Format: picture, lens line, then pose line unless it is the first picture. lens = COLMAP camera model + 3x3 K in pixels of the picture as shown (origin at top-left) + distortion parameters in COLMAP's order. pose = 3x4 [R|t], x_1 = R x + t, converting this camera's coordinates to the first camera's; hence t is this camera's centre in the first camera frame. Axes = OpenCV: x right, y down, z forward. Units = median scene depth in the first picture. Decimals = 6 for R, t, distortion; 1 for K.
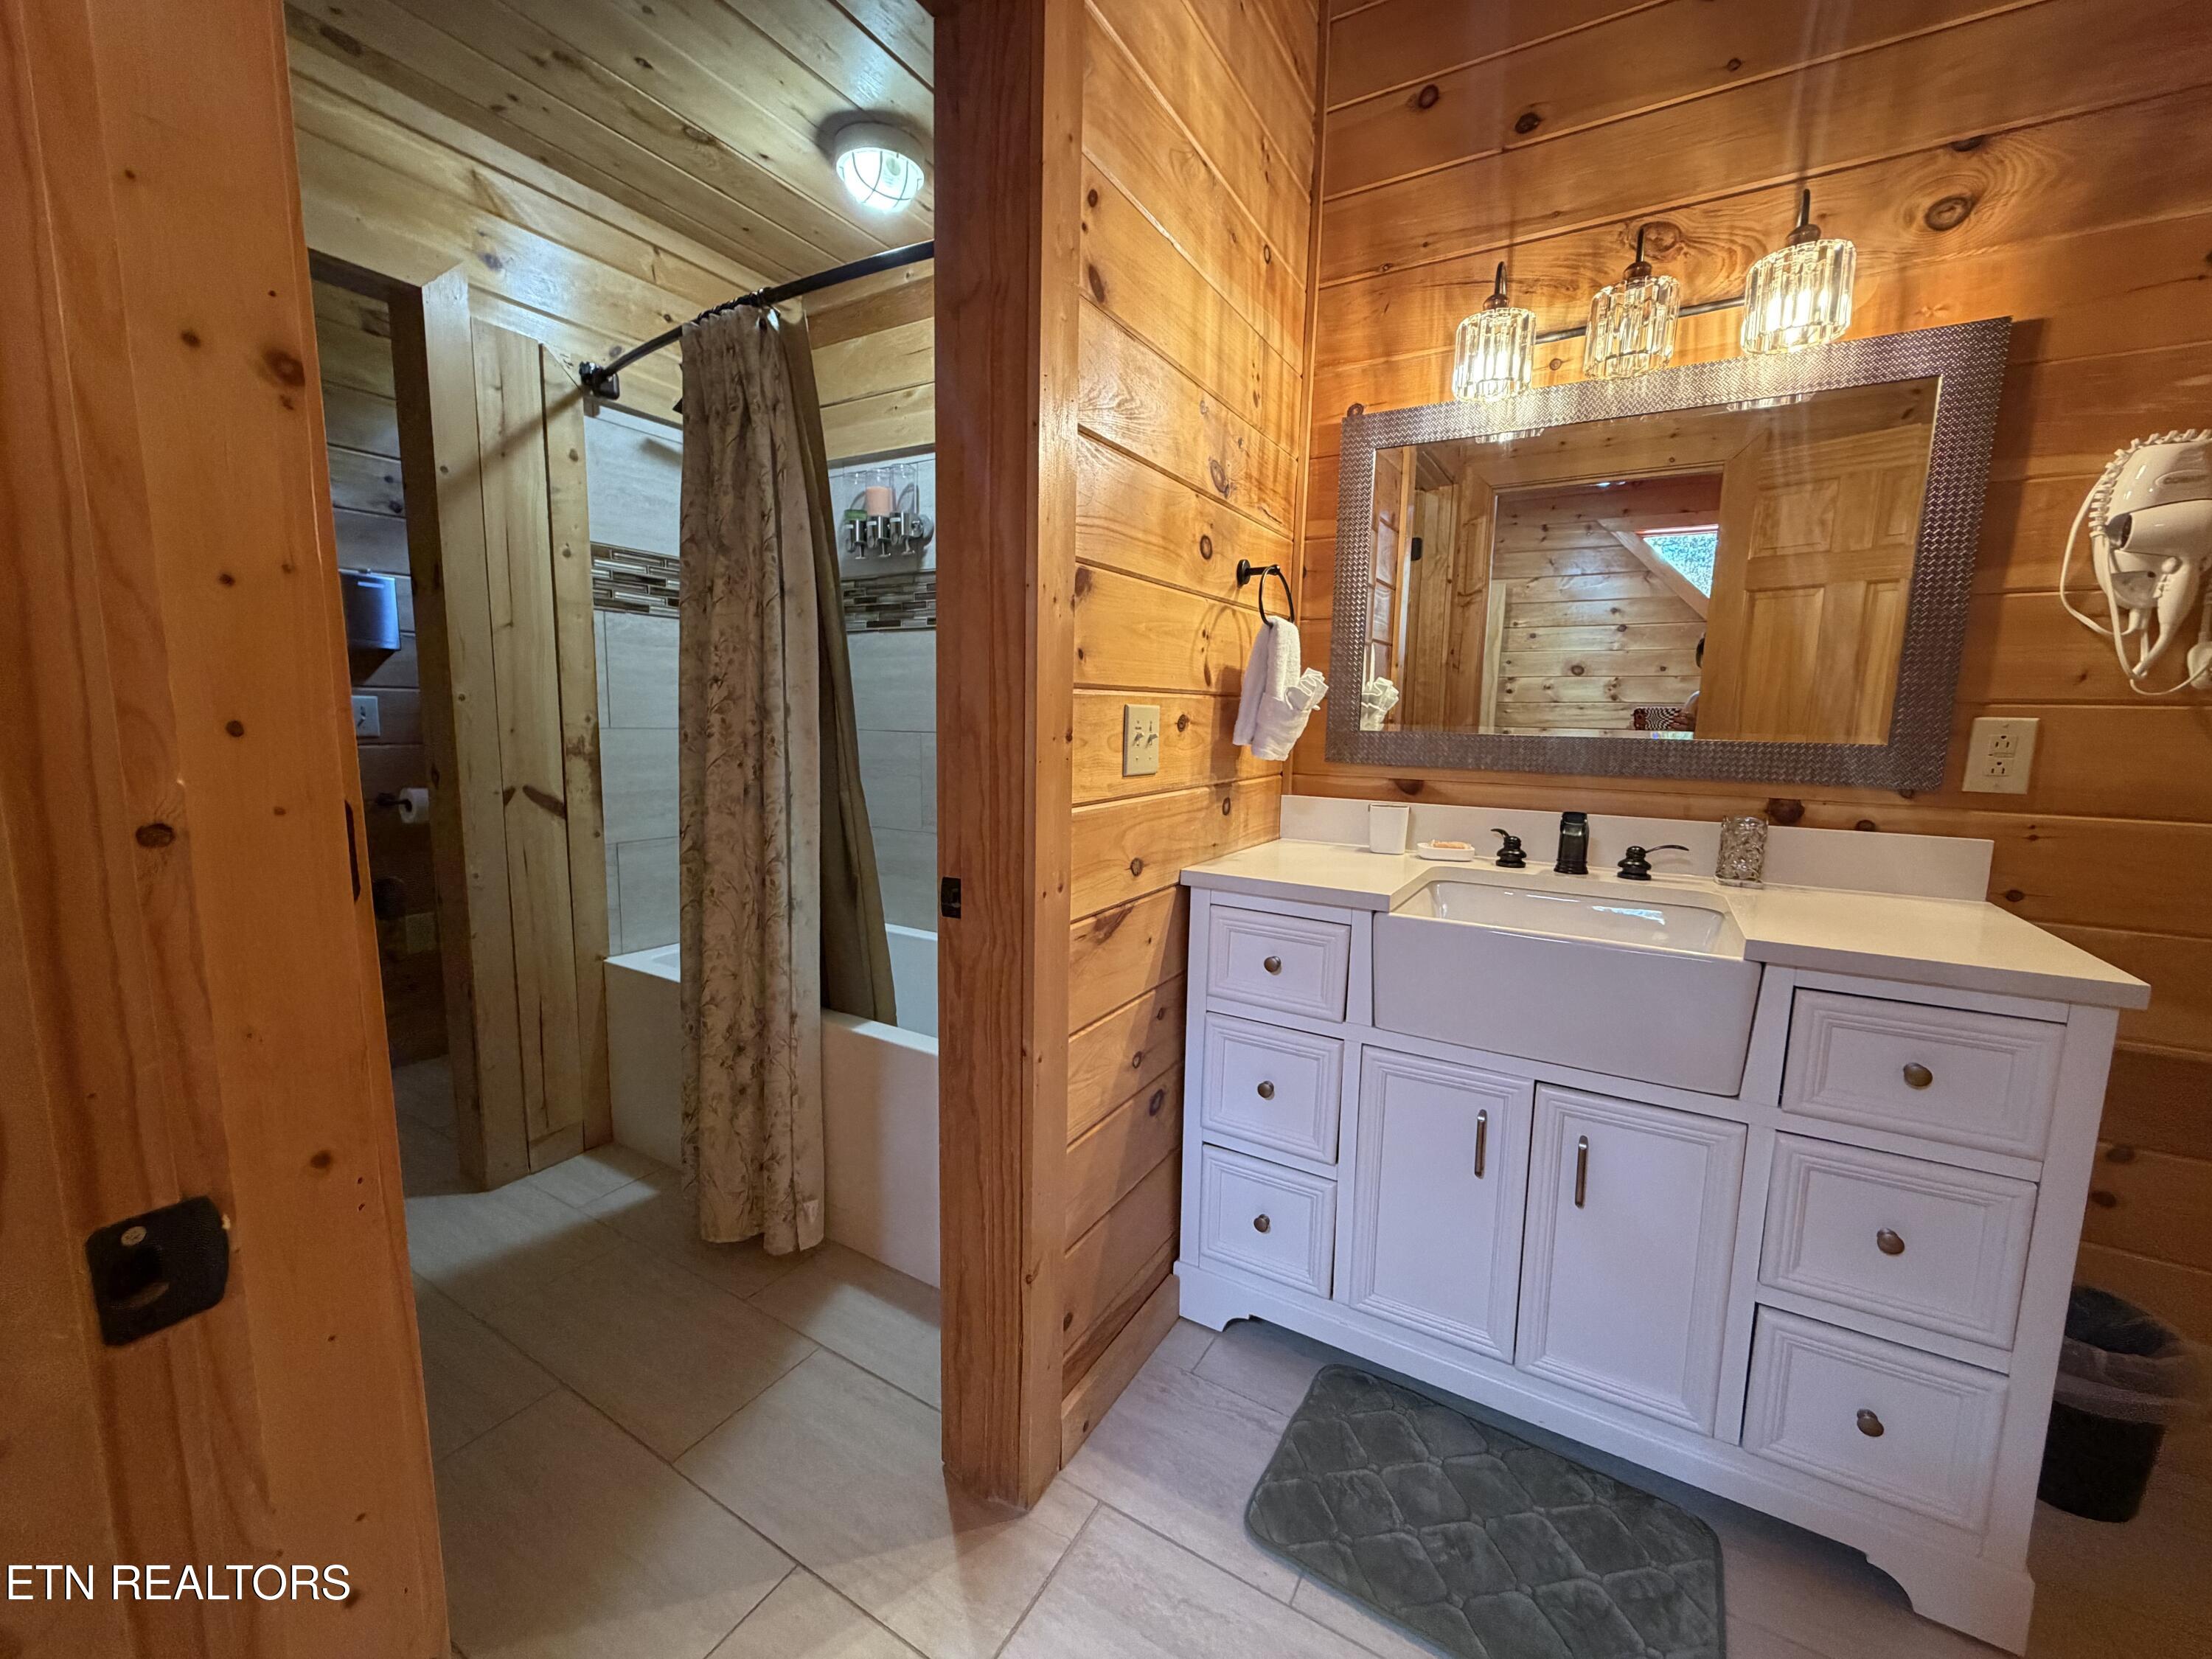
lens RADIAL K [[885.0, 0, 1104.4], [0, 885.0, 831.4], [0, 0, 1]] dist [-0.003603, 0.000296]
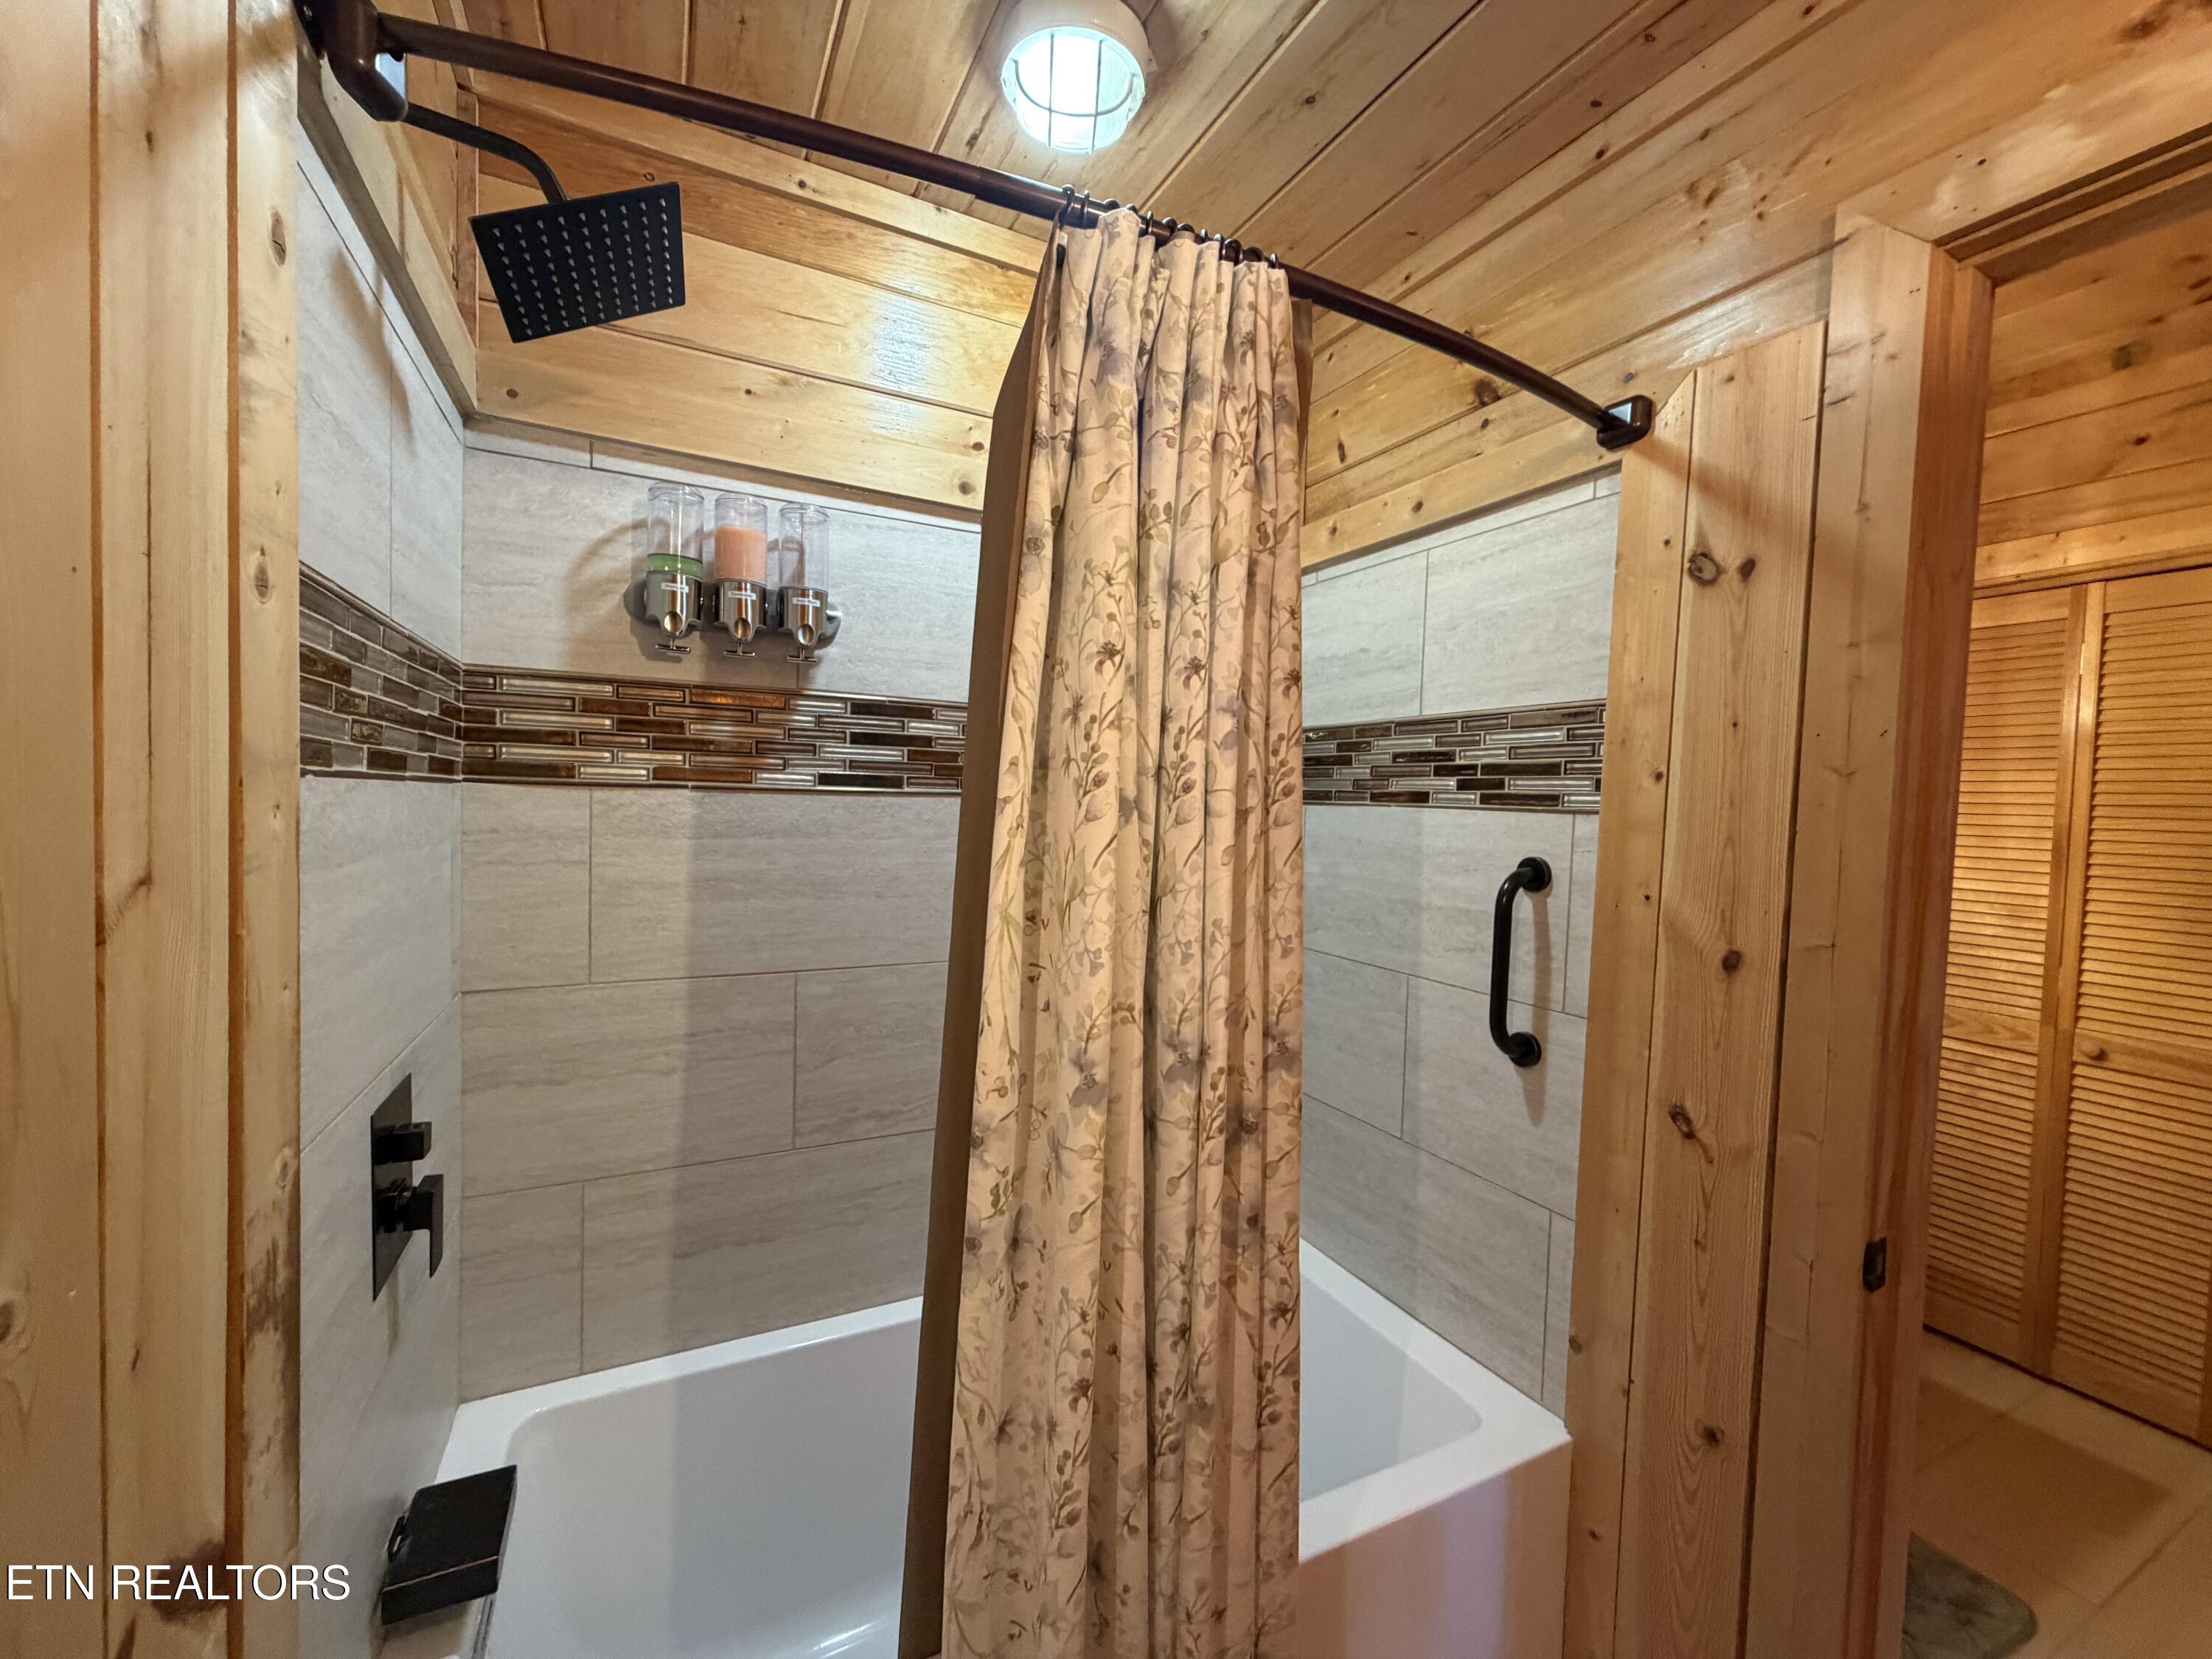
lens RADIAL K [[885.0, 0, 1105.7], [0, 885.0, 825.2], [0, 0, 1]] dist [-0.003603, 0.000296]
pose [[0.533350, -0.025840, 0.845500, -0.576231], [0.088388, 0.995764, -0.025324, -0.175089], [-0.841264, 0.088239, 0.533375, 0.536877]]
